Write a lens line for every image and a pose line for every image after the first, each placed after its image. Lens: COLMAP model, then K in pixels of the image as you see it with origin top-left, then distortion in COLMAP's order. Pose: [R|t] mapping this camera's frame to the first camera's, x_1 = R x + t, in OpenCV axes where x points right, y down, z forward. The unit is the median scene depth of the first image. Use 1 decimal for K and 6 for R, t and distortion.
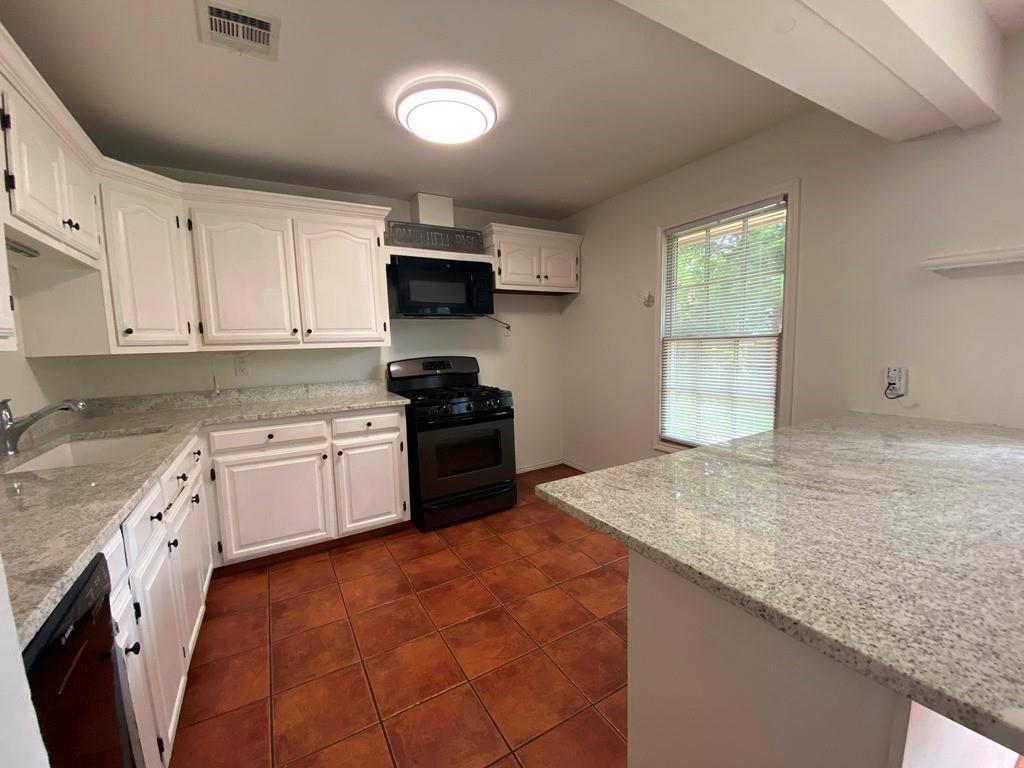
lens RADIAL K [[415.4, 0, 508.4], [0, 415.4, 387.2], [0, 0, 1]] dist [0.018772, -0.018694]
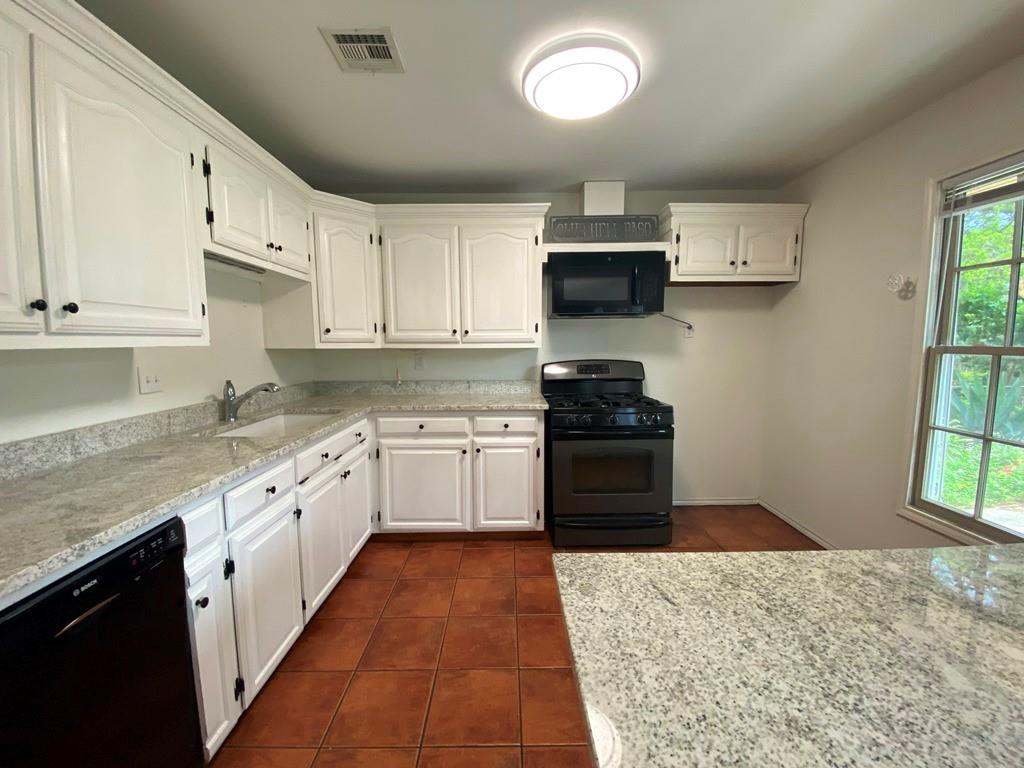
lens RADIAL K [[411.9, 0, 509.4], [0, 411.9, 387.2], [0, 0, 1]] dist [0.054660, -0.046267]
pose [[0.866418, 0.077566, -0.493257, 0.155493], [-0.073786, 0.996904, 0.027159, -0.031639], [0.493837, 0.012865, 0.869459, 0.148607]]
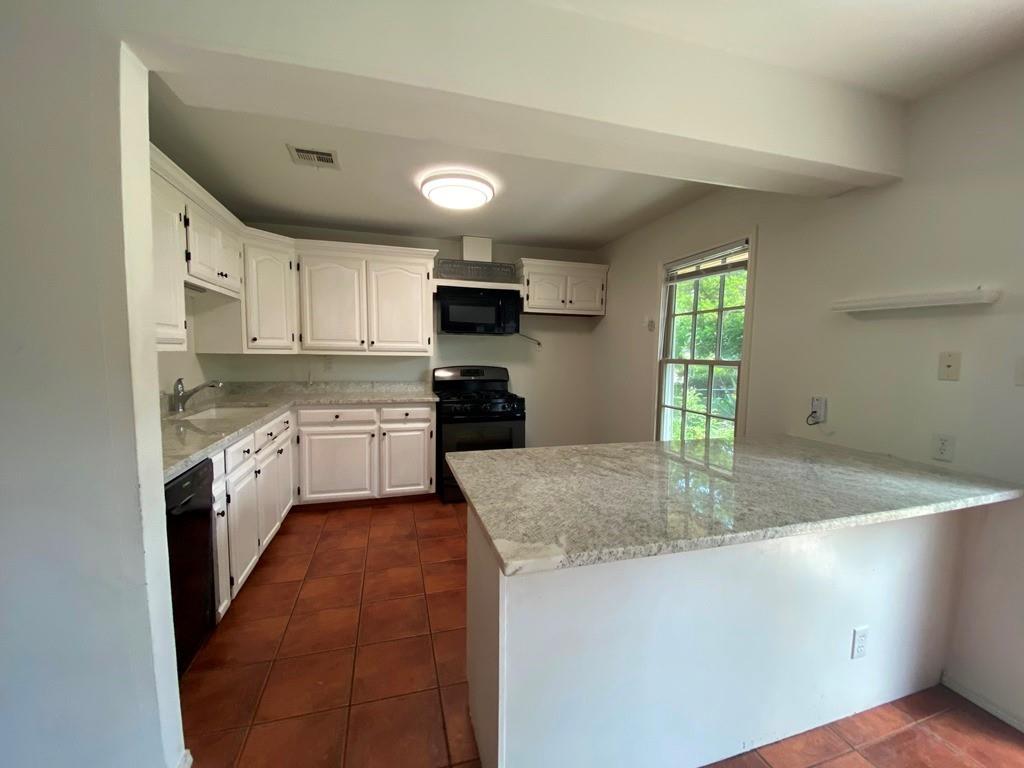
lens RADIAL K [[417.3, 0, 510.8], [0, 417.3, 386.2], [0, 0, 1]] dist [0.045351, -0.035892]
pose [[0.968981, 0.063256, -0.238902, 0.306920], [-0.068896, 0.997506, -0.015323, -0.002670], [0.237337, 0.031307, 0.970923, -0.222451]]
